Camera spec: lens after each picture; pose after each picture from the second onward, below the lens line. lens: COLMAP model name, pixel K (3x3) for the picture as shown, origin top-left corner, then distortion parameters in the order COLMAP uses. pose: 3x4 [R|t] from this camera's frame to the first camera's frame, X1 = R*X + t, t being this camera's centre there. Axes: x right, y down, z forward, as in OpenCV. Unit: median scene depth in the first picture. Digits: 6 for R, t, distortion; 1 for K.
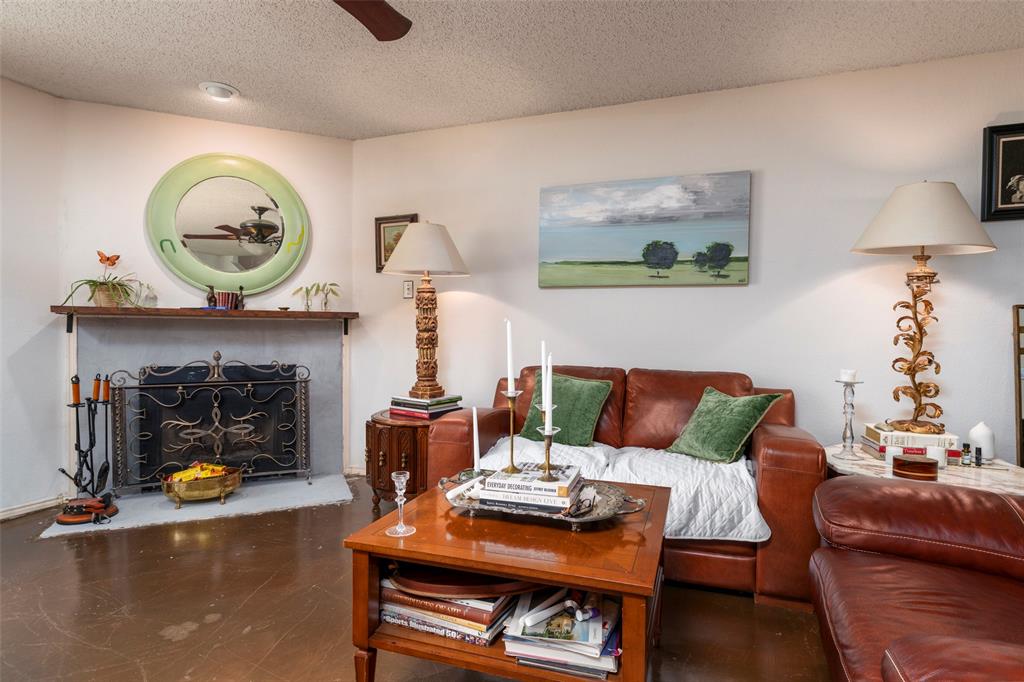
lens RADIAL K [[528.2, 0, 512.8], [0, 528.2, 335.7], [0, 0, 1]] dist [0.004011, 0.000524]
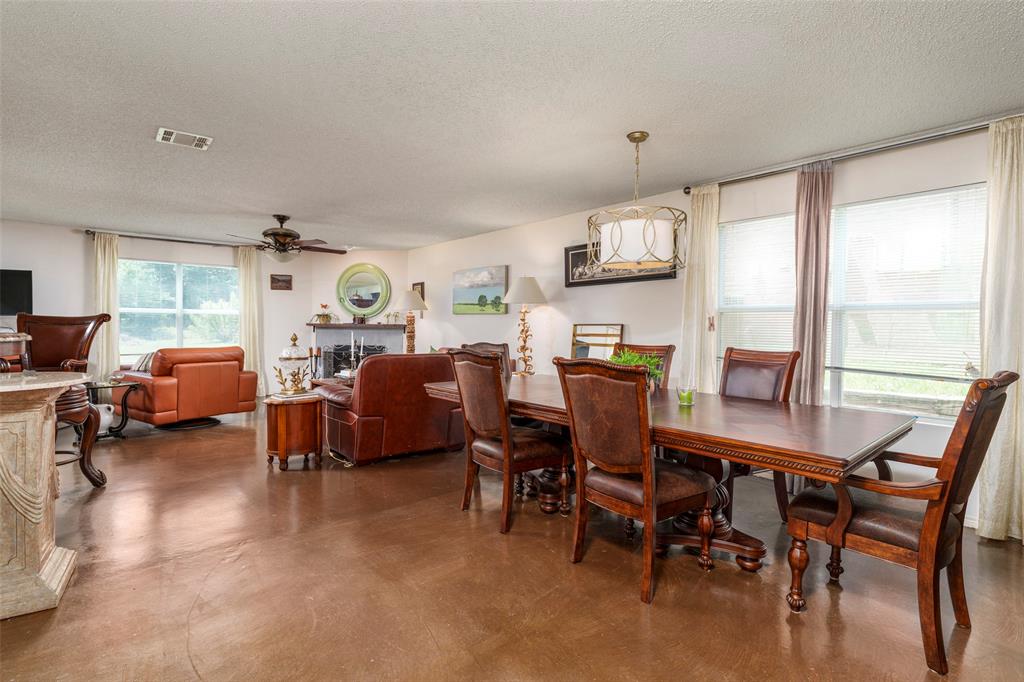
lens RADIAL K [[481.0, 0, 508.5], [0, 481.0, 340.0], [0, 0, 1]] dist [-0.001076, -0.000083]
pose [[0.874856, 0.015063, -0.484150, 1.348229], [-0.008932, 0.999848, 0.014966, -0.012651], [0.484301, -0.008769, 0.874857, -0.768610]]
